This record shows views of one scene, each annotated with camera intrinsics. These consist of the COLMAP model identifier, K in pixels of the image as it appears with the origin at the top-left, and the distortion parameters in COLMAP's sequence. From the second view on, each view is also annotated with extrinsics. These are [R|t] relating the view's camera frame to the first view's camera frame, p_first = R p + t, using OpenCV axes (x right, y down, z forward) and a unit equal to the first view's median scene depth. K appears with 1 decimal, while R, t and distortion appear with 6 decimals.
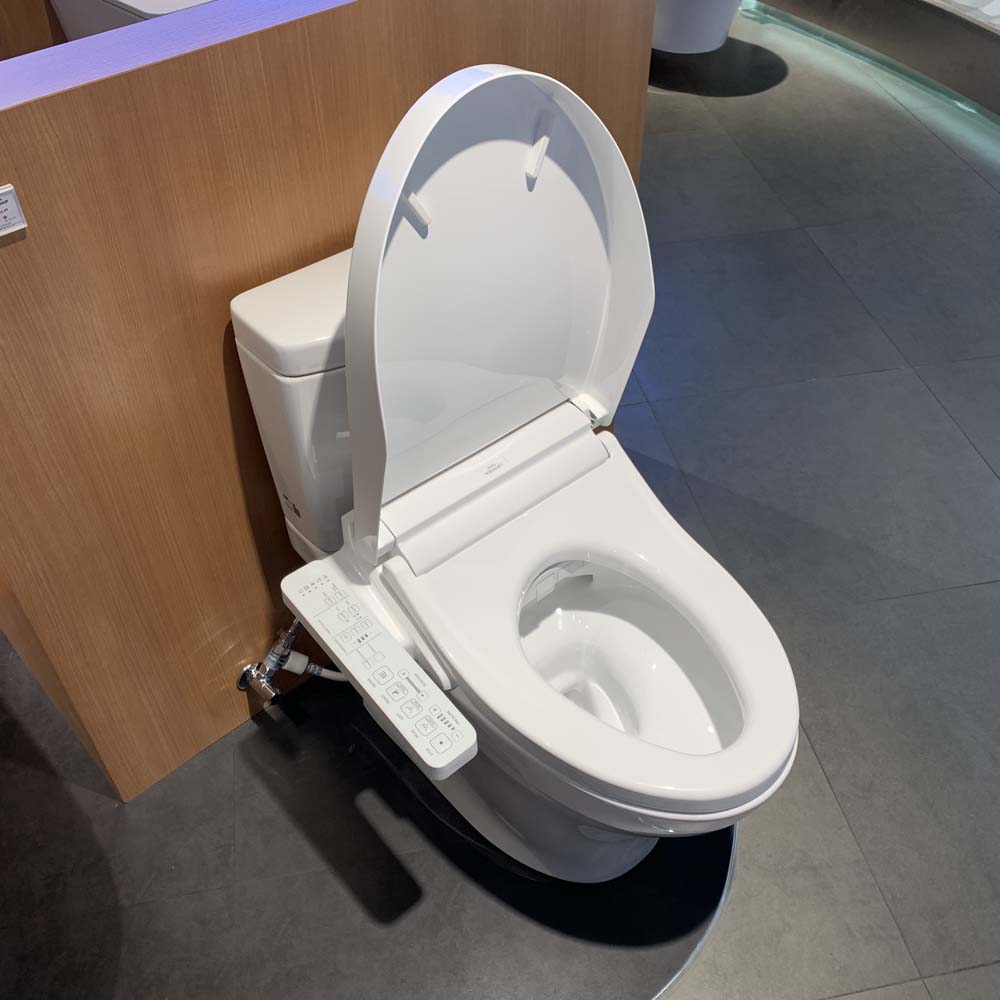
lens RADIAL K [[1032.4, 0, 516.0], [0, 1032.4, 503.1], [0, 0, 1]] dist [0.024701, 0.000000]
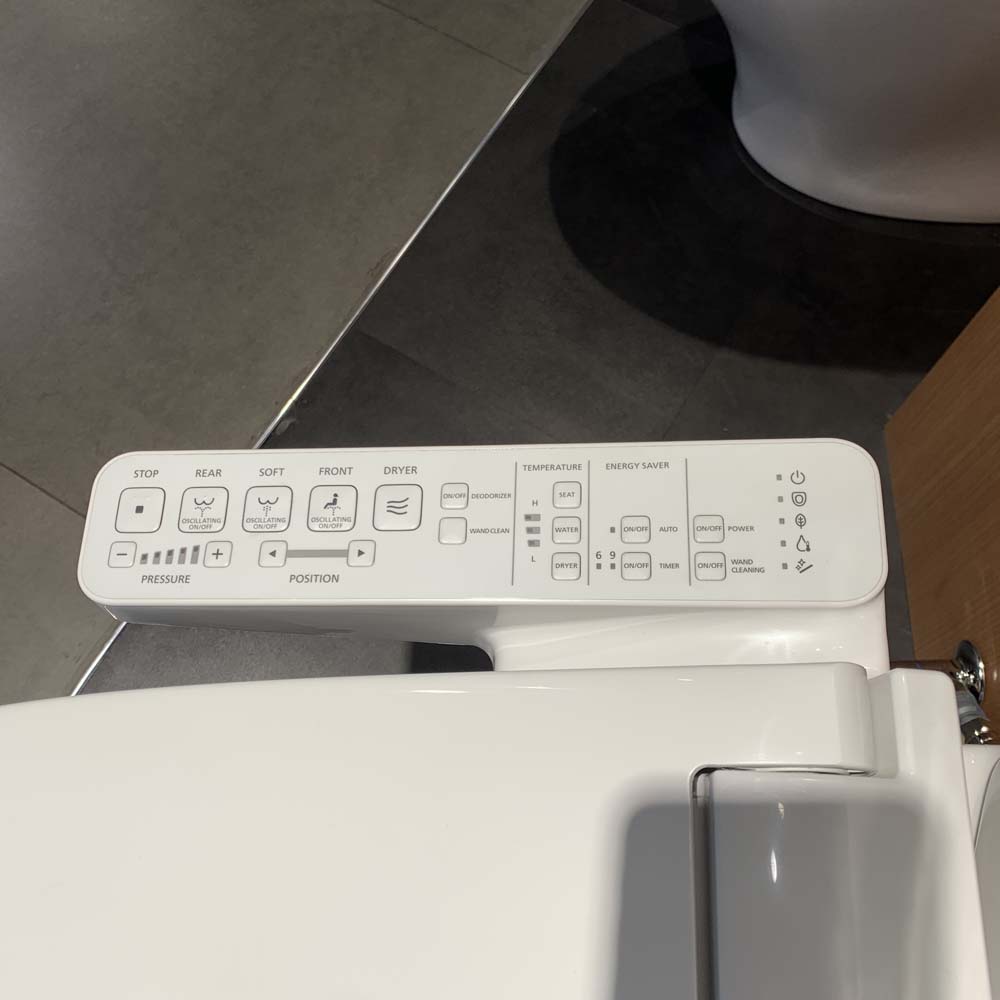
lens RADIAL K [[1032.4, 0, 503.3], [0, 1032.4, 505.7], [0, 0, 1]] dist [0.024701, 0.000000]
pose [[-0.681322, 0.688786, -0.247737, -0.055188], [-0.513702, -0.208828, 0.832167, -0.114249], [0.521451, 0.694236, 0.496110, 0.694175]]
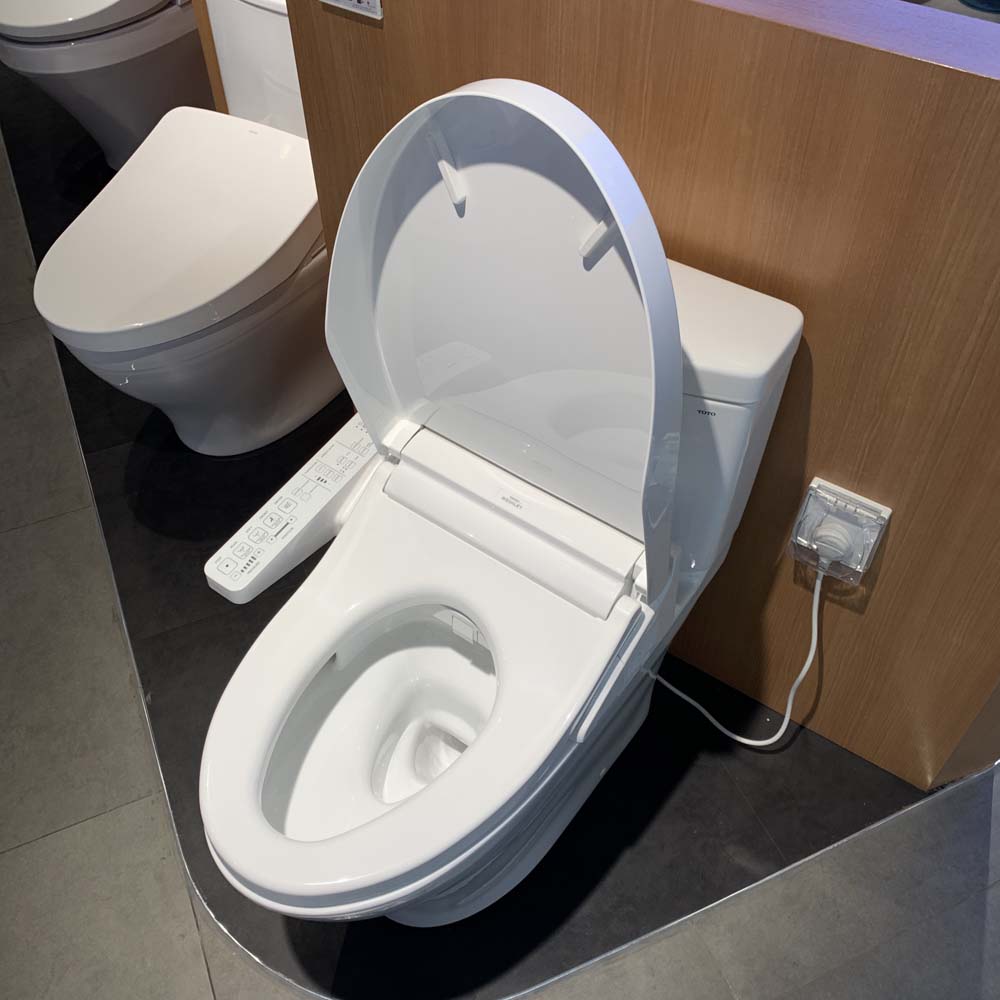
lens RADIAL K [[1032.4, 0, 497.6], [0, 1032.4, 496.3], [0, 0, 1]] dist [0.024701, 0.000000]
pose [[0.217406, 0.729170, -0.648880, 0.519483], [-0.683029, 0.588551, 0.432528, -0.388628], [0.697285, 0.349170, 0.625998, 0.376335]]
